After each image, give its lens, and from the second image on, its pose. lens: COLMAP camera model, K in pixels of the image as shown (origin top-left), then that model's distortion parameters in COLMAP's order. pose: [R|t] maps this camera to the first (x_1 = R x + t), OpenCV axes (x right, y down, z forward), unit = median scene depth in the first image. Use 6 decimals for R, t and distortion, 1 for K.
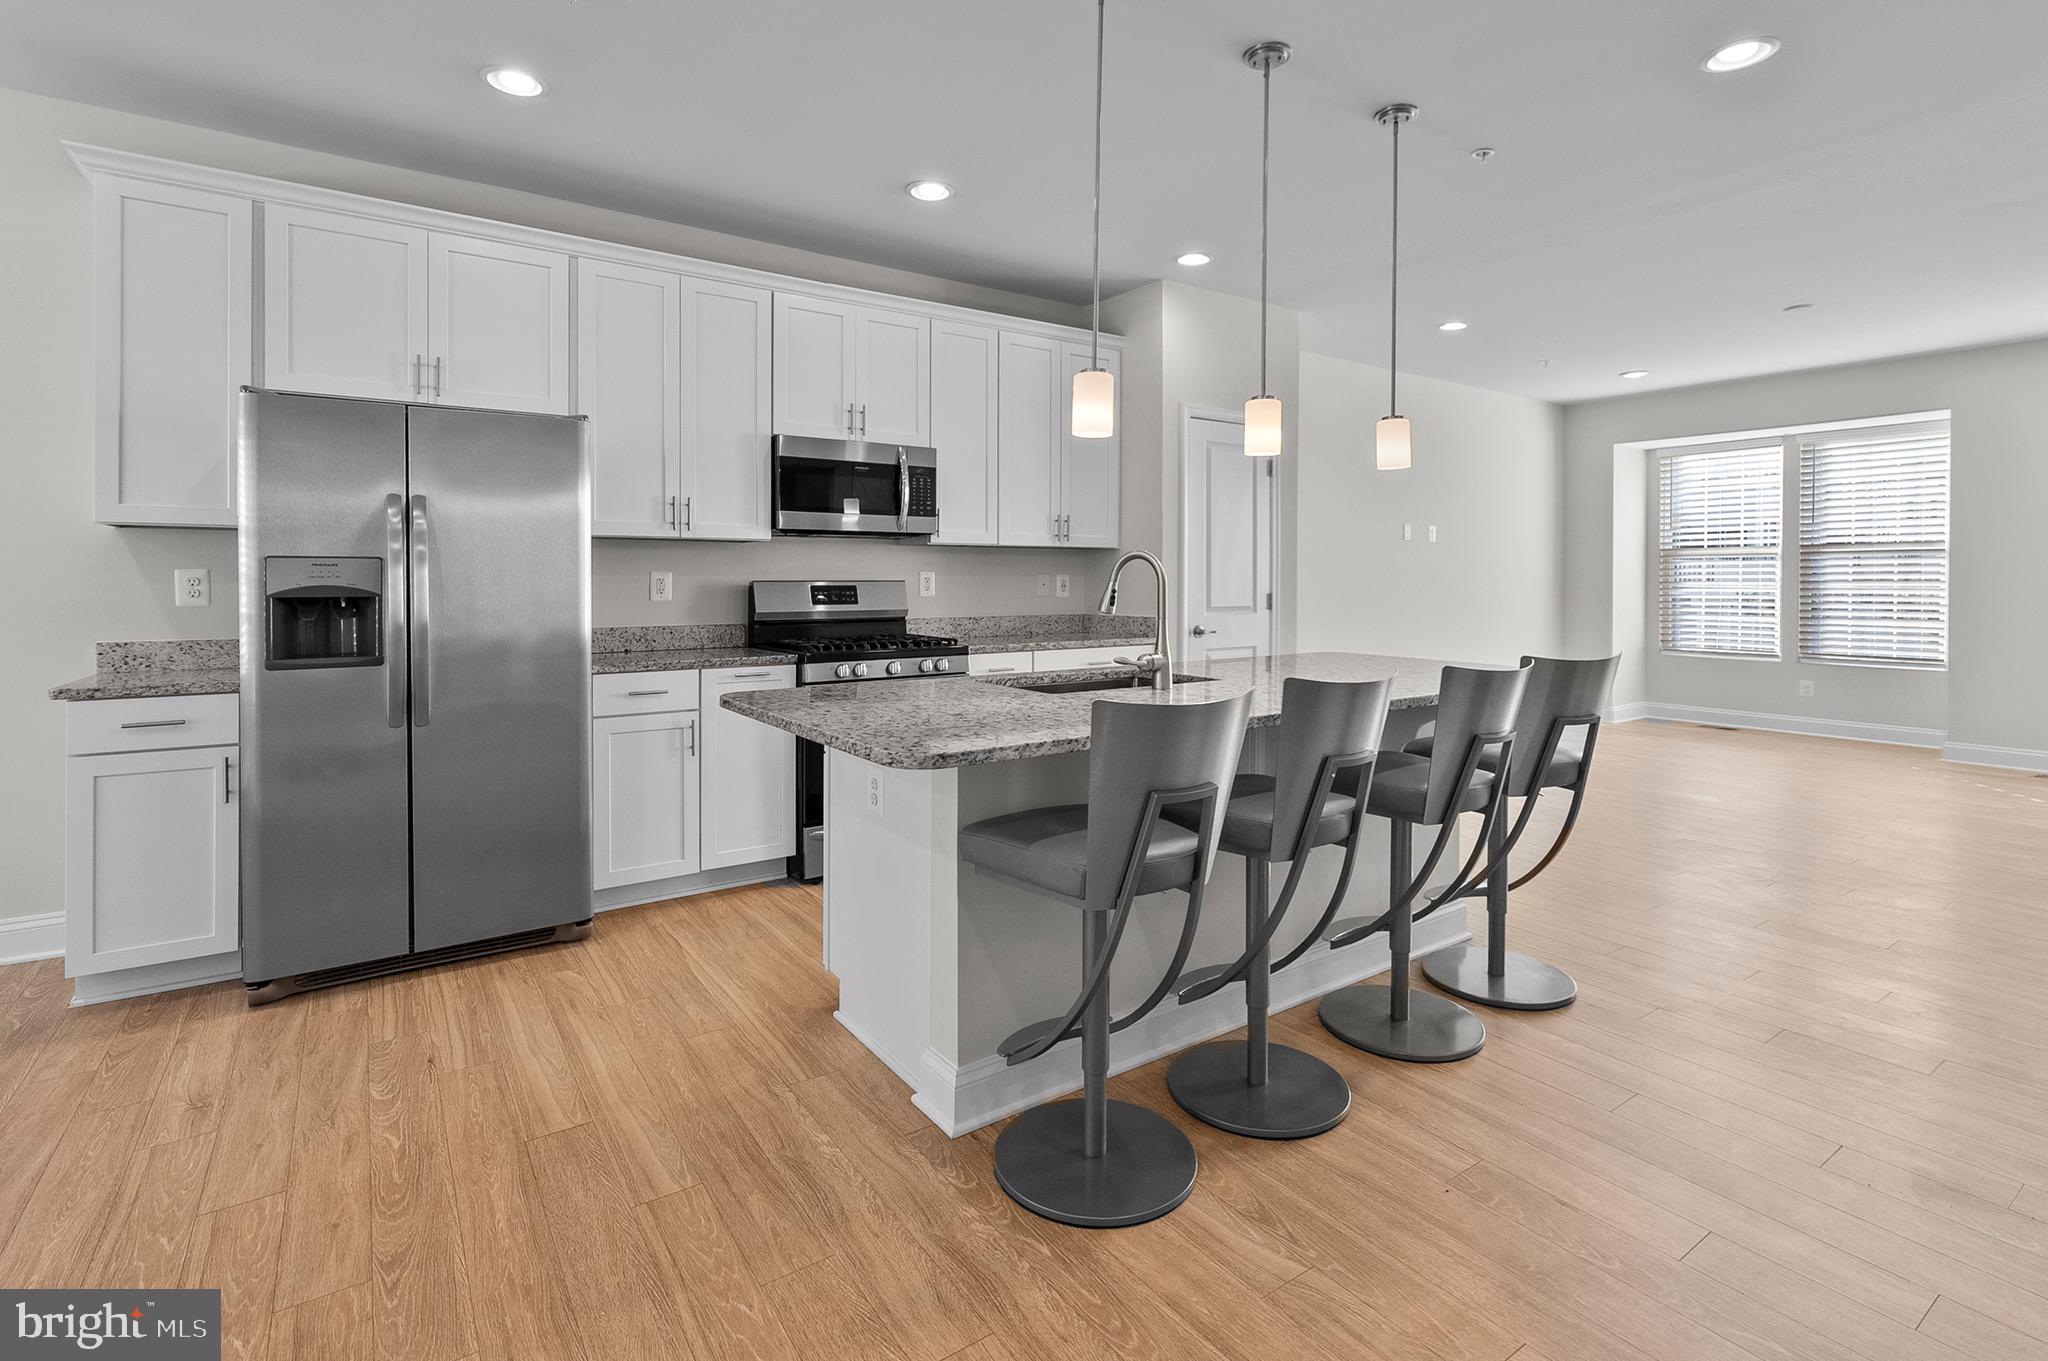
lens RADIAL K [[949.1, 0, 990.0], [0, 949.1, 593.8], [0, 0, 1]] dist [-0.001914, 0.000136]
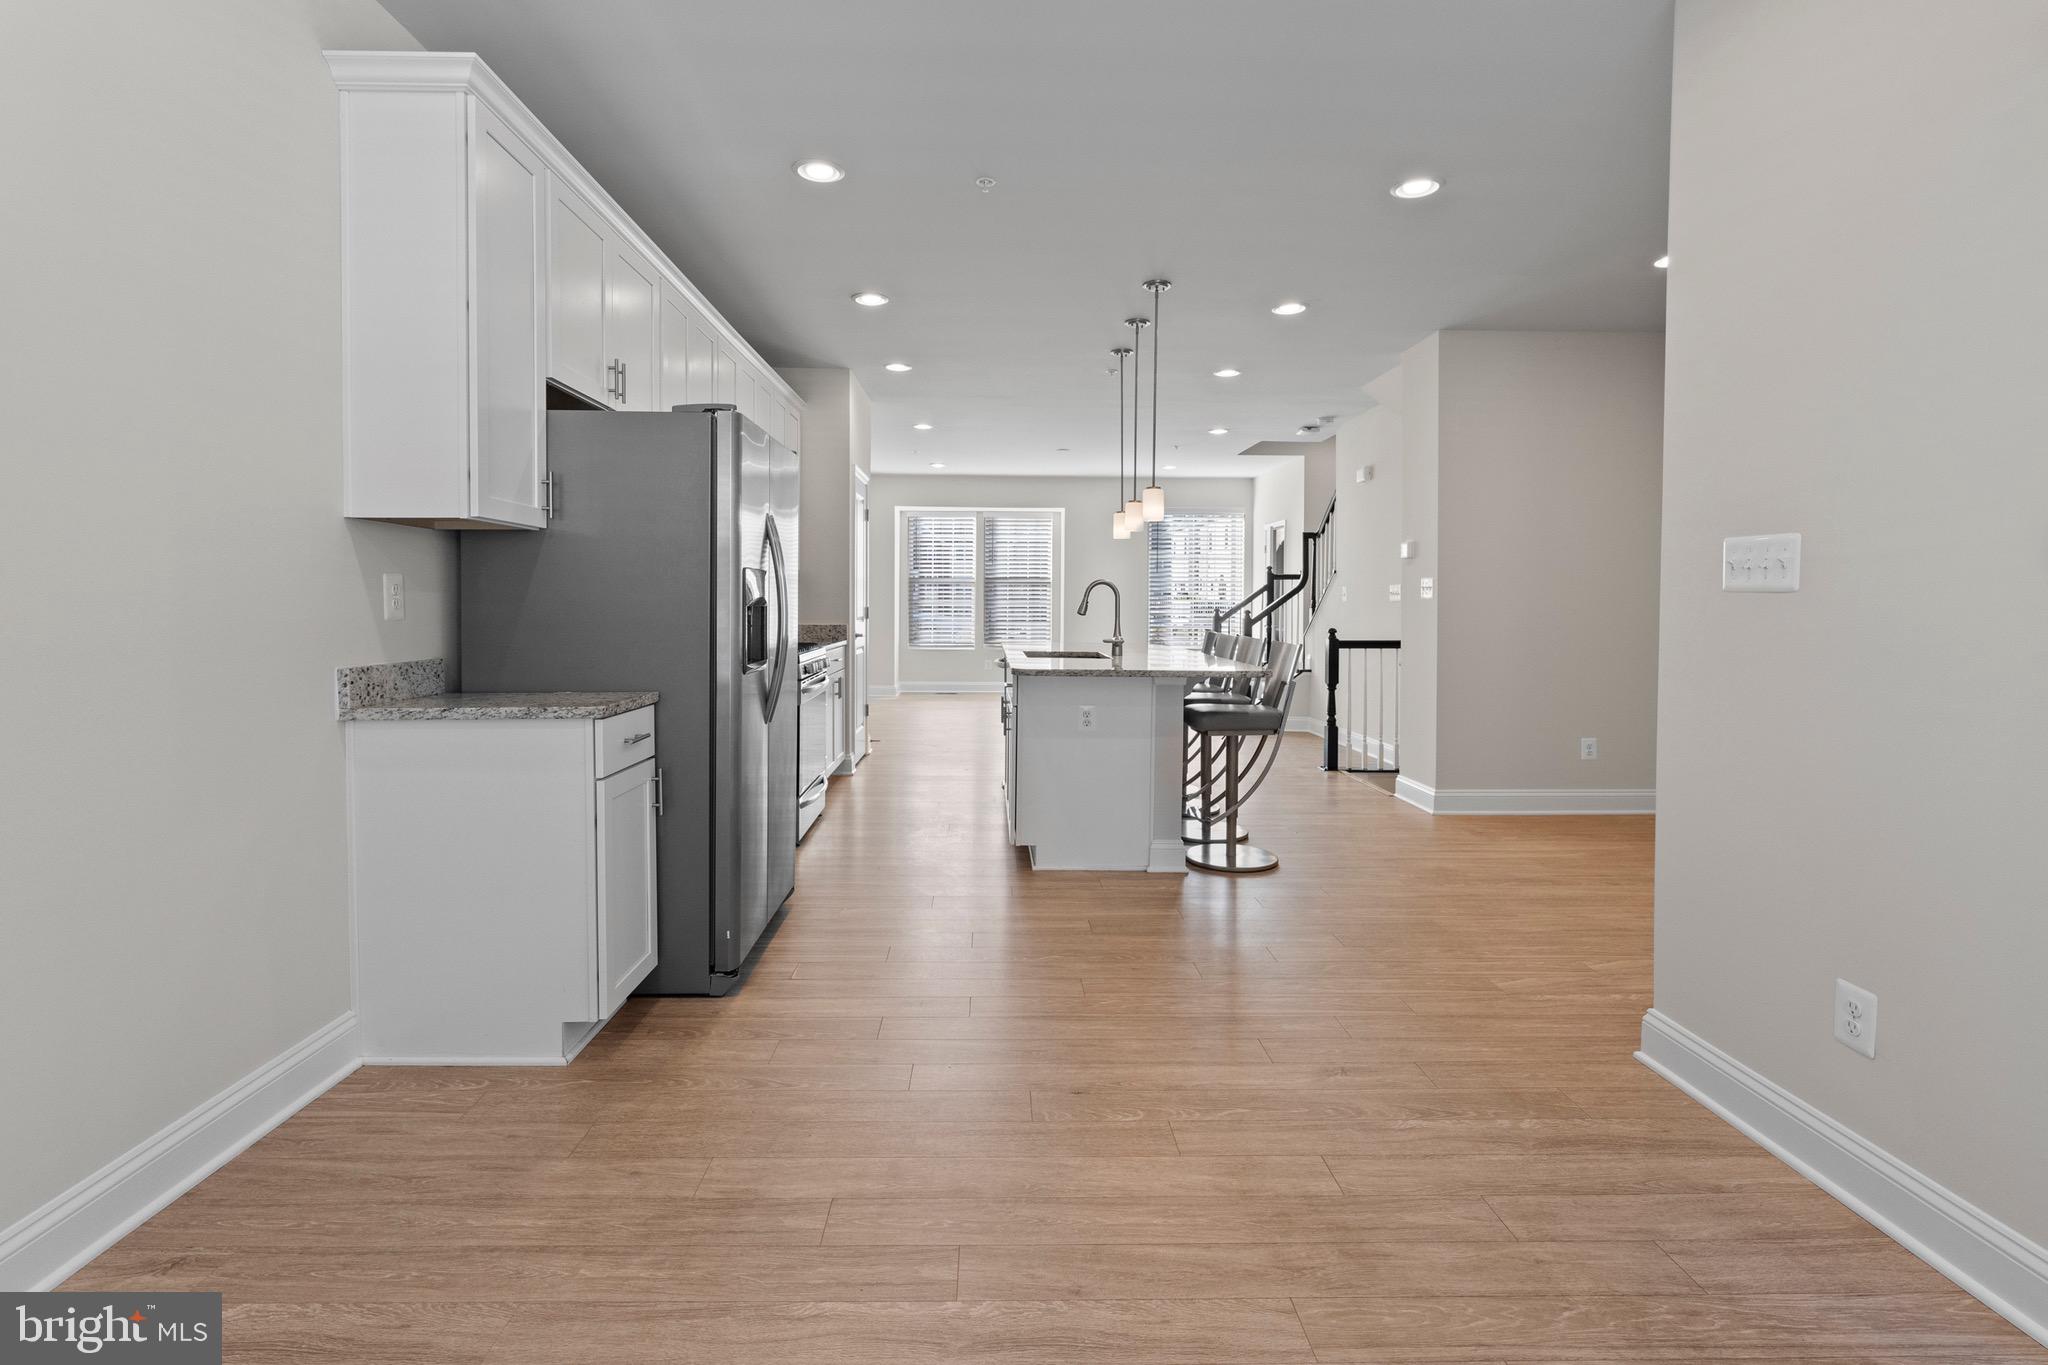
lens RADIAL K [[949.1, 0, 990.0], [0, 949.1, 595.8], [0, 0, 1]] dist [-0.001914, 0.000136]
pose [[0.565049, 0.007094, 0.825027, -1.063006], [0.008660, 0.999857, -0.014529, 0.007110], [-0.825012, 0.015354, 0.564907, 0.111716]]
